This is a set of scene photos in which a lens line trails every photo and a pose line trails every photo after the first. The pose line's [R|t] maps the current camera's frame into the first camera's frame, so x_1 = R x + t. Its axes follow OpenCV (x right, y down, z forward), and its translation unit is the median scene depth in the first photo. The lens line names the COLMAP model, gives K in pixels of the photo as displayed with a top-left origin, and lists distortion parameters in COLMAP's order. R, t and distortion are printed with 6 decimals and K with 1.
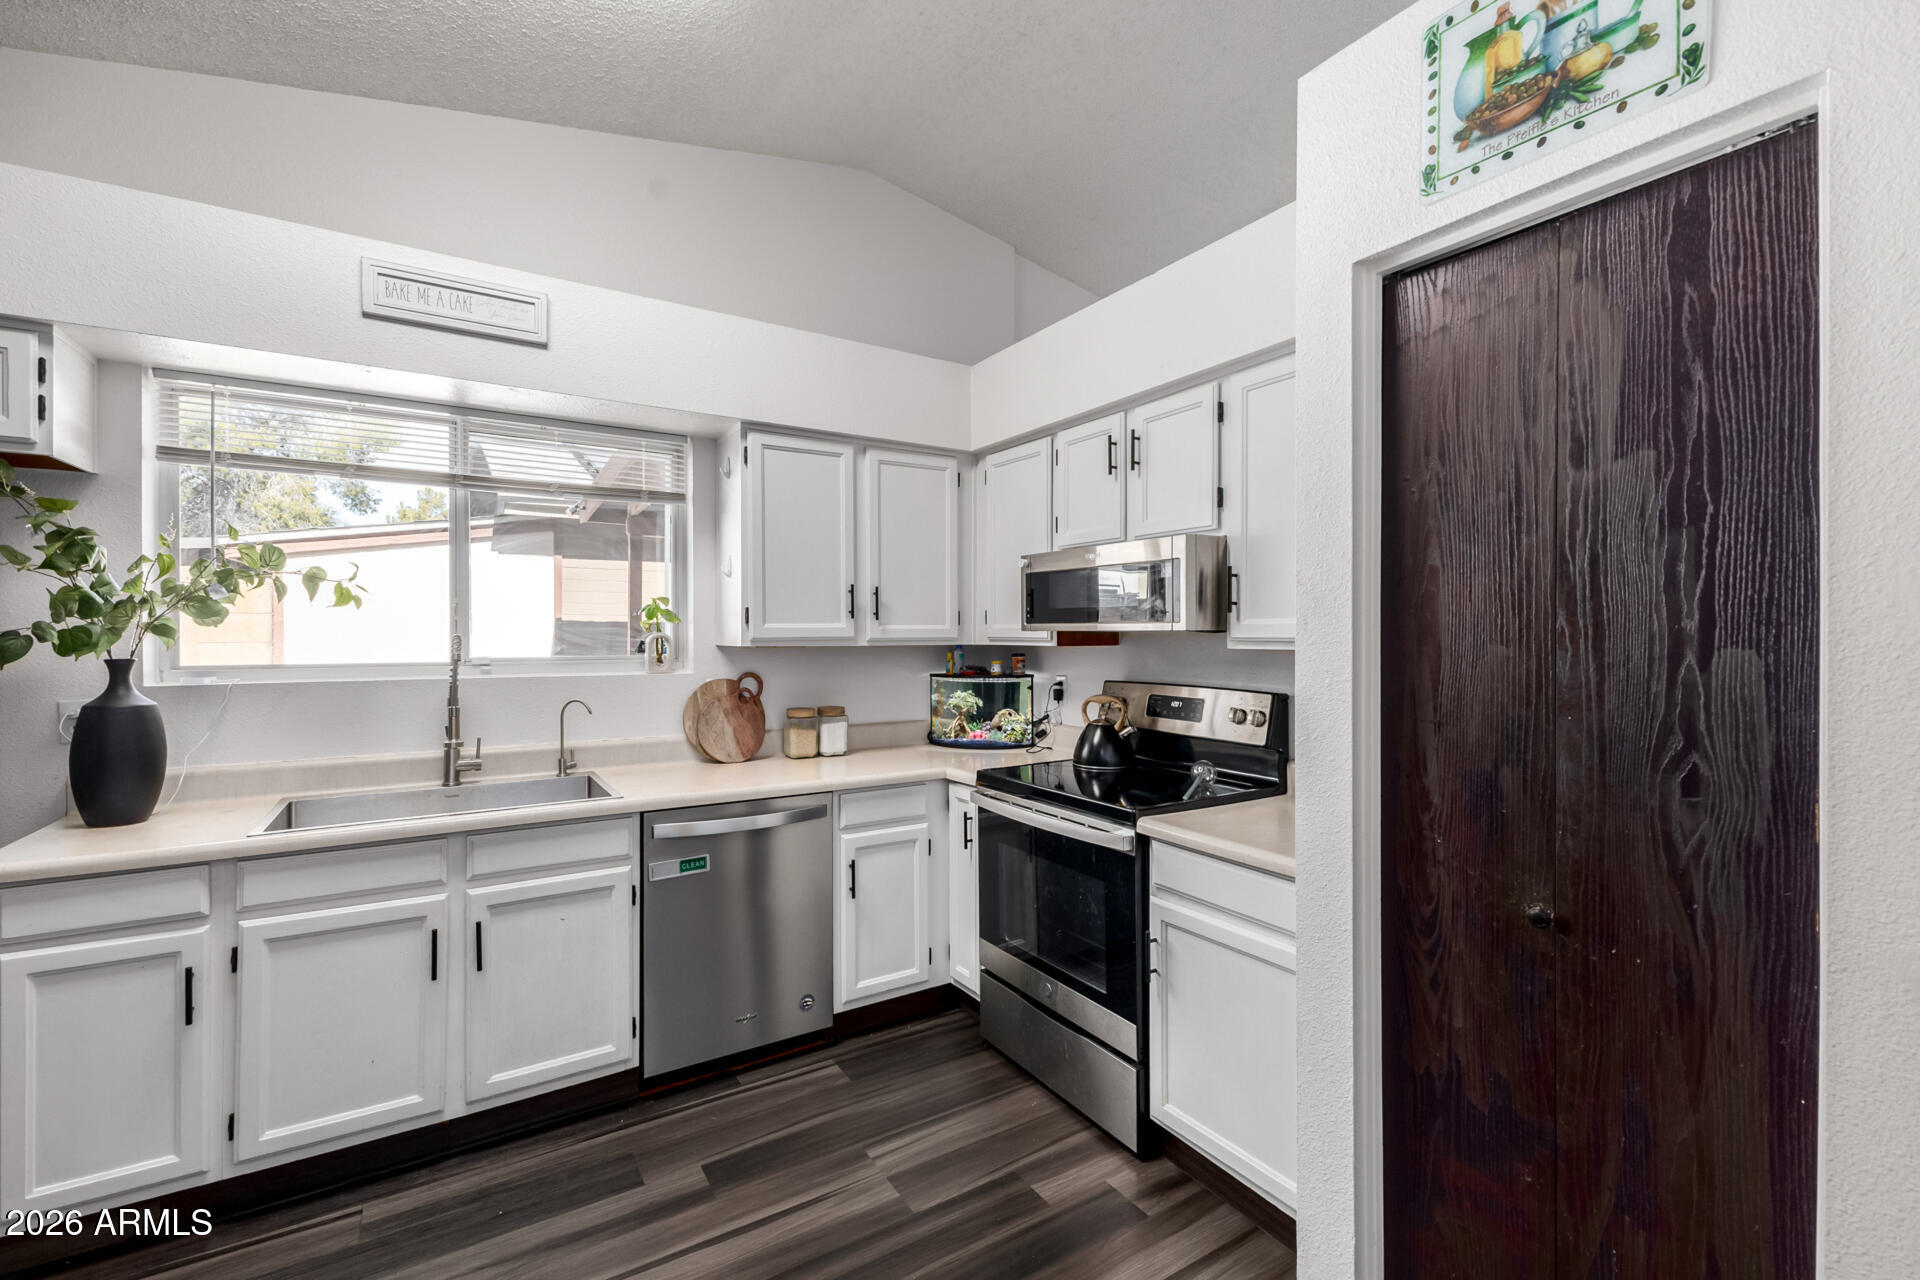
lens RADIAL K [[824.3, 0, 957.0], [0, 824.3, 632.2], [0, 0, 1]] dist [0.004507, -0.001351]
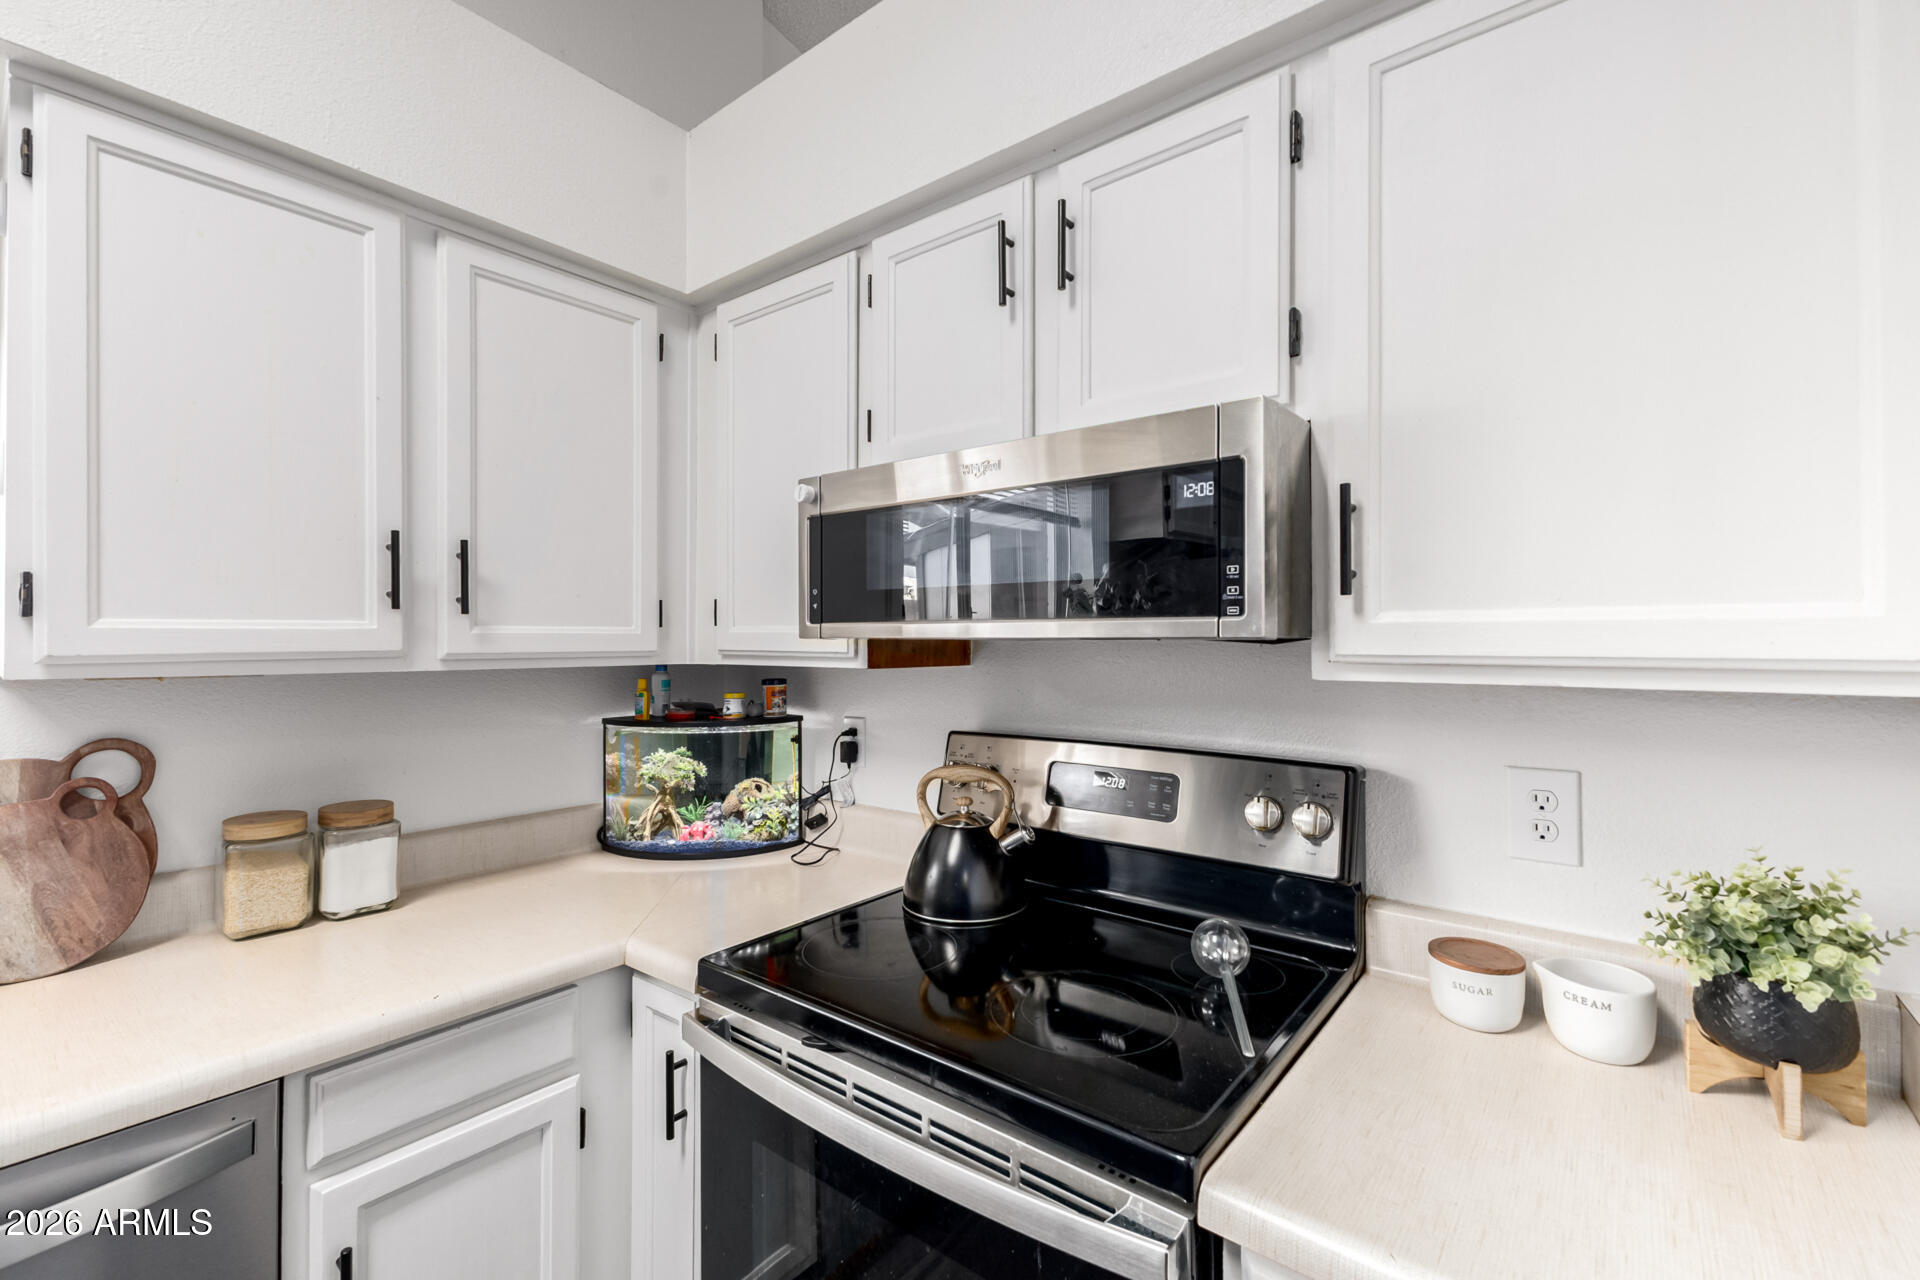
lens RADIAL K [[824.3, 0, 988.8], [0, 824.3, 632.0], [0, 0, 1]] dist [0.004507, -0.001351]
pose [[0.932101, 0.004689, 0.362169, 0.008613], [-0.001053, 0.999947, -0.010235, -0.000549], [-0.362198, 0.009159, 0.932056, 0.537081]]
